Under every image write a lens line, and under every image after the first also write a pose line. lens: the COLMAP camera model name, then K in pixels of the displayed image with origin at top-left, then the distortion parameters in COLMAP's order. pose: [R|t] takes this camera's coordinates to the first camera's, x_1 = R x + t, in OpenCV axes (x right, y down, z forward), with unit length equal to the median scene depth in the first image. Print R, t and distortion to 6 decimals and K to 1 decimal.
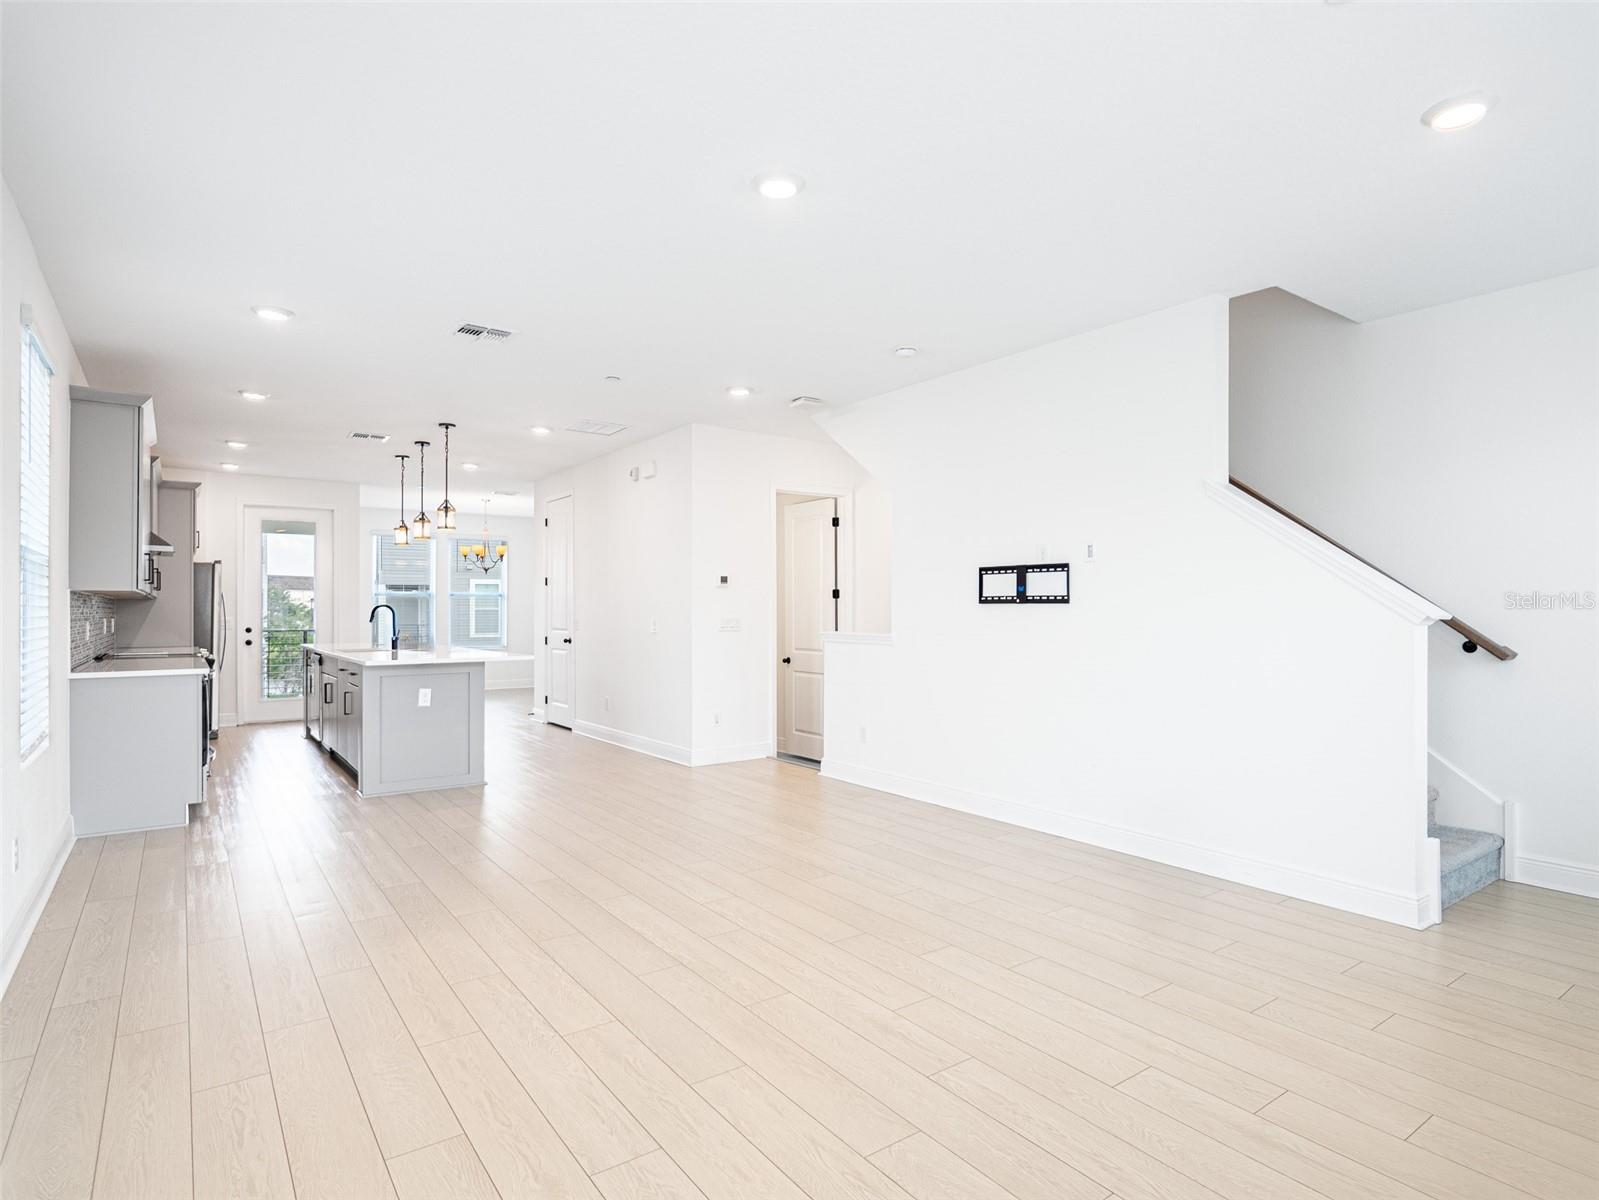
lens RADIAL K [[872.4, 0, 790.4], [0, 872.4, 607.4], [0, 0, 1]] dist [-0.006125, -0.000658]
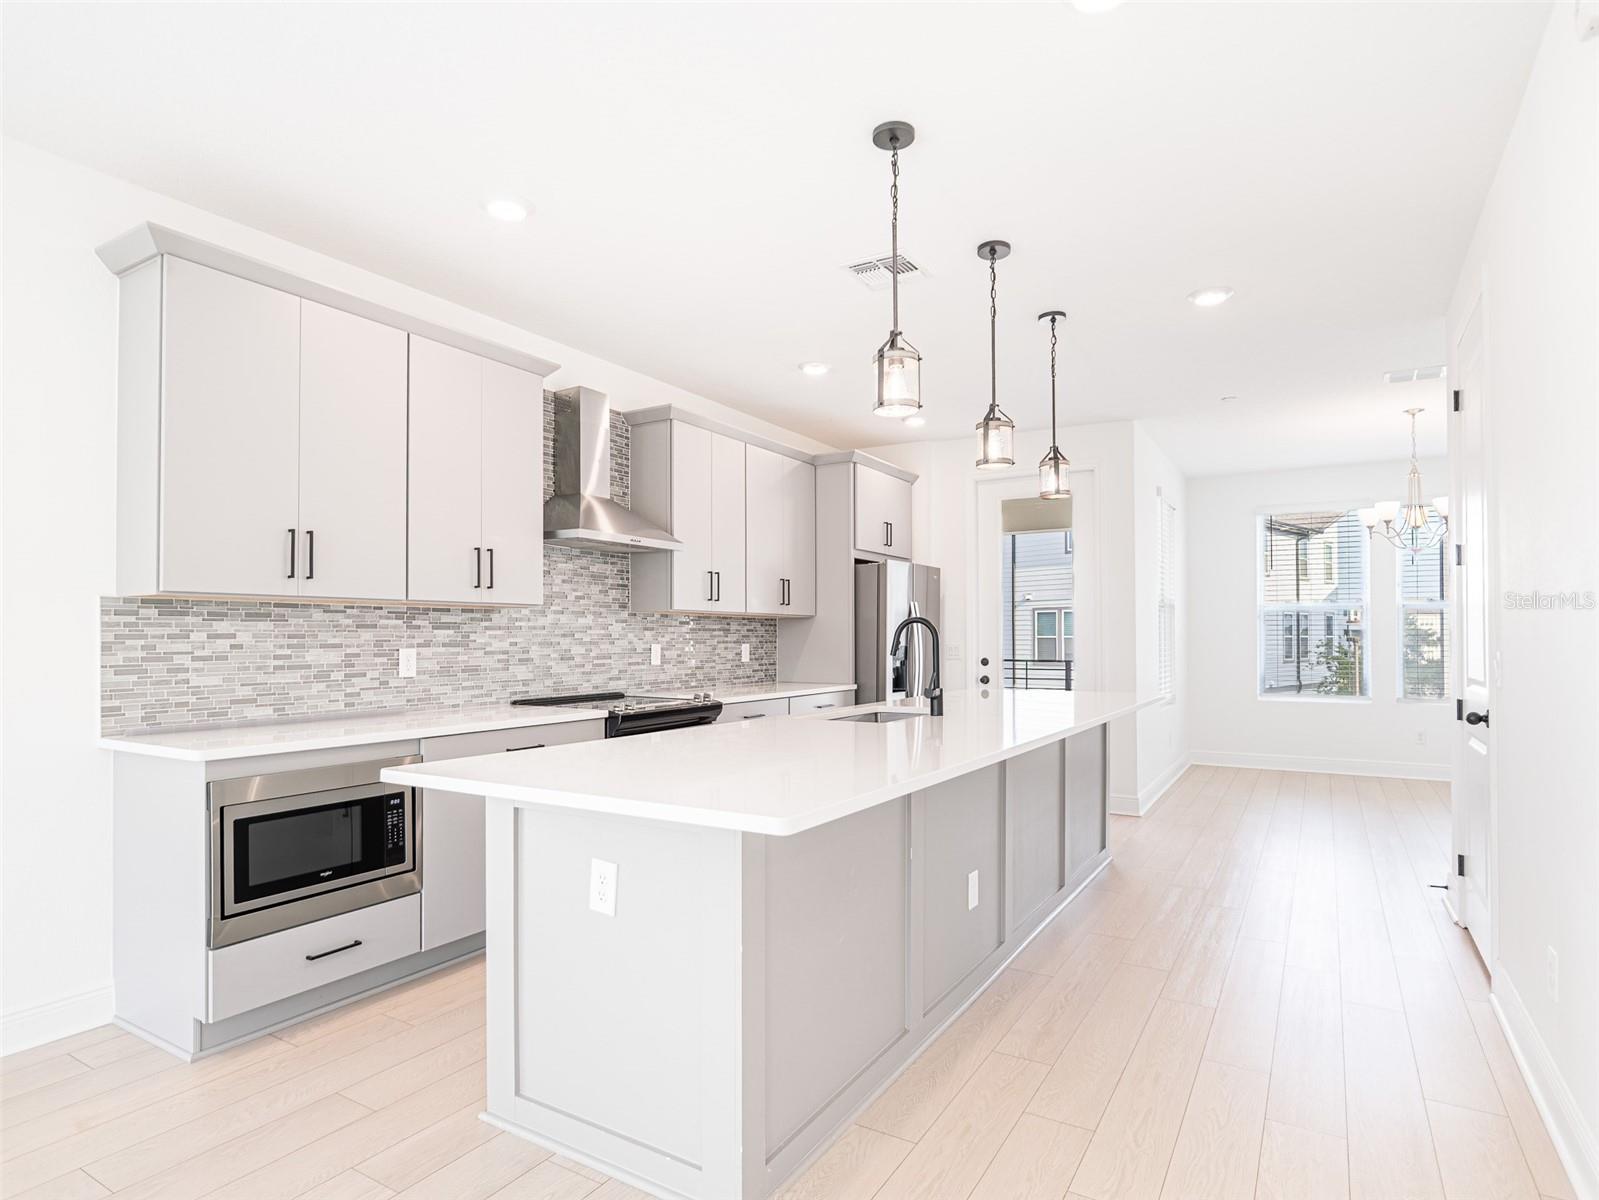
lens RADIAL K [[872.4, 0, 822.3], [0, 872.4, 625.7], [0, 0, 1]] dist [-0.006125, -0.000658]
pose [[0.416977, -0.011882, -0.908839, -0.057582], [0.004436, 0.999929, -0.011038, 0.005411], [0.908906, 0.000571, 0.417001, 0.667644]]
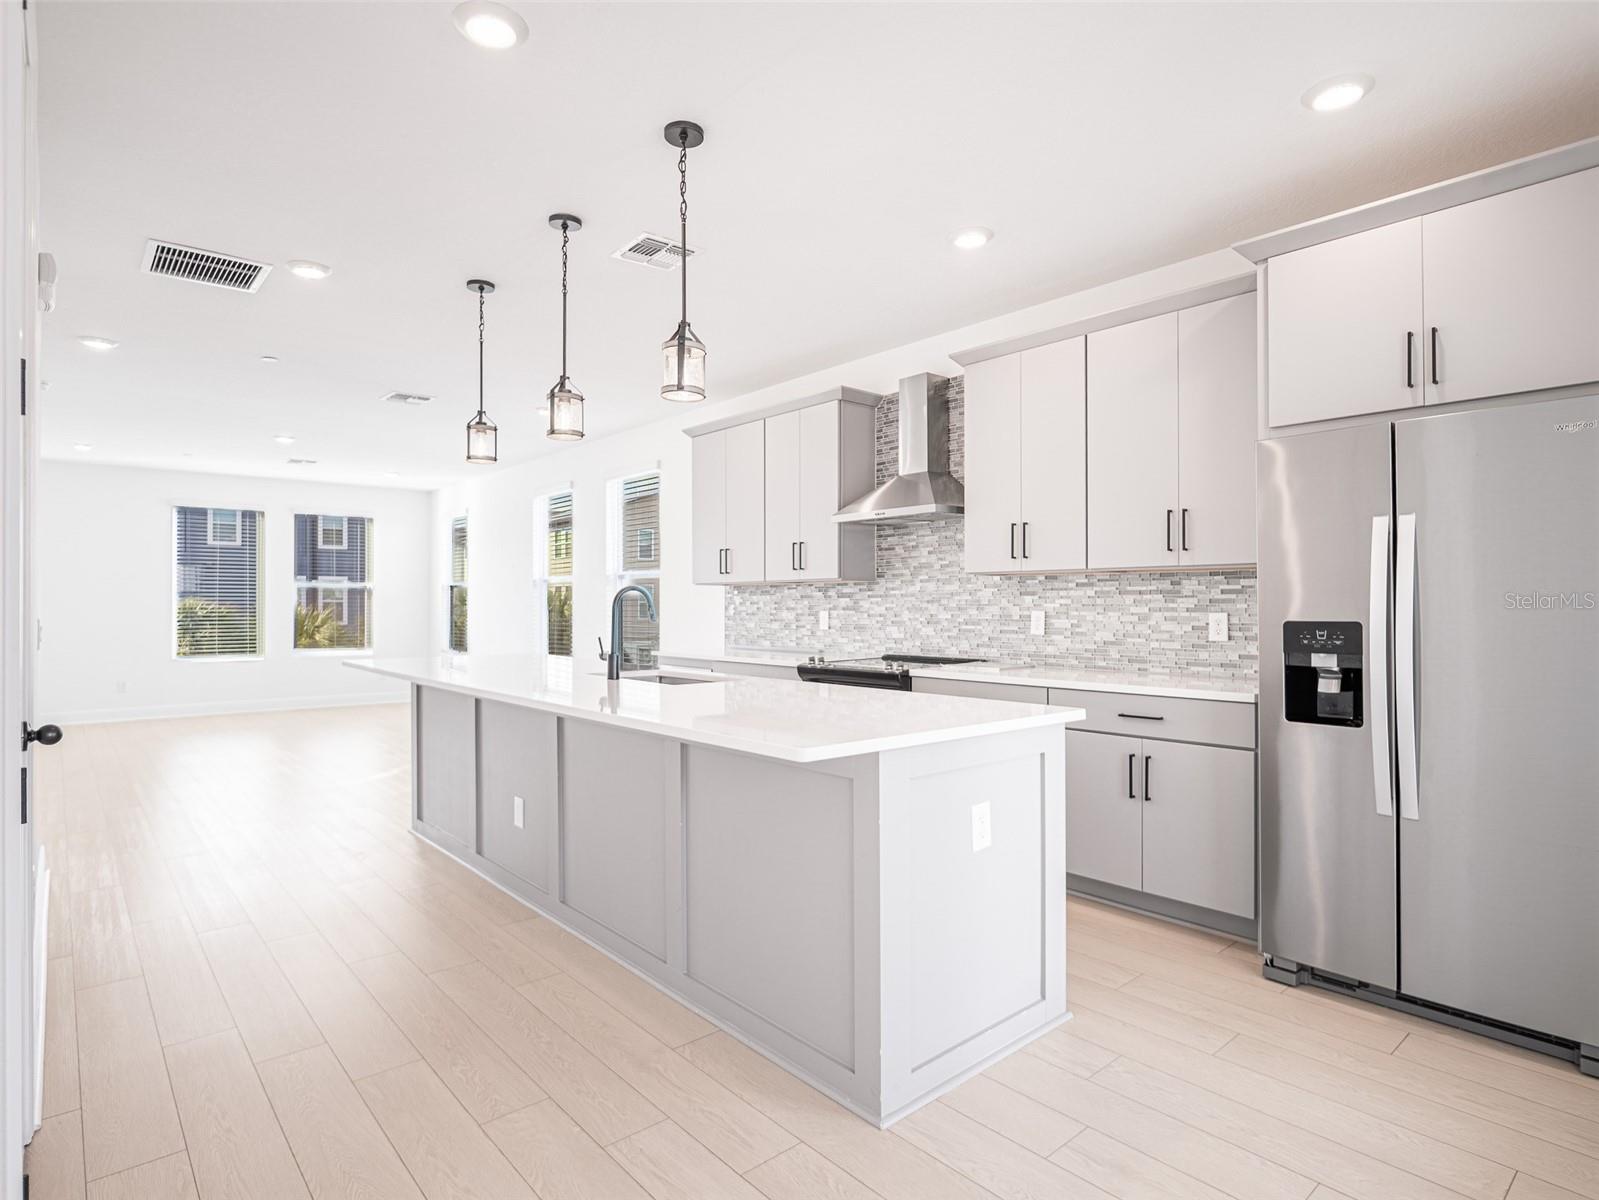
lens RADIAL K [[872.4, 0, 783.5], [0, 872.4, 608.8], [0, 0, 1]] dist [-0.006125, -0.000658]
pose [[-0.996086, 0.001421, -0.088375, -0.445102], [0.001512, 0.999998, -0.000968, 0.009961], [0.088373, -0.001098, -0.996087, 1.305652]]
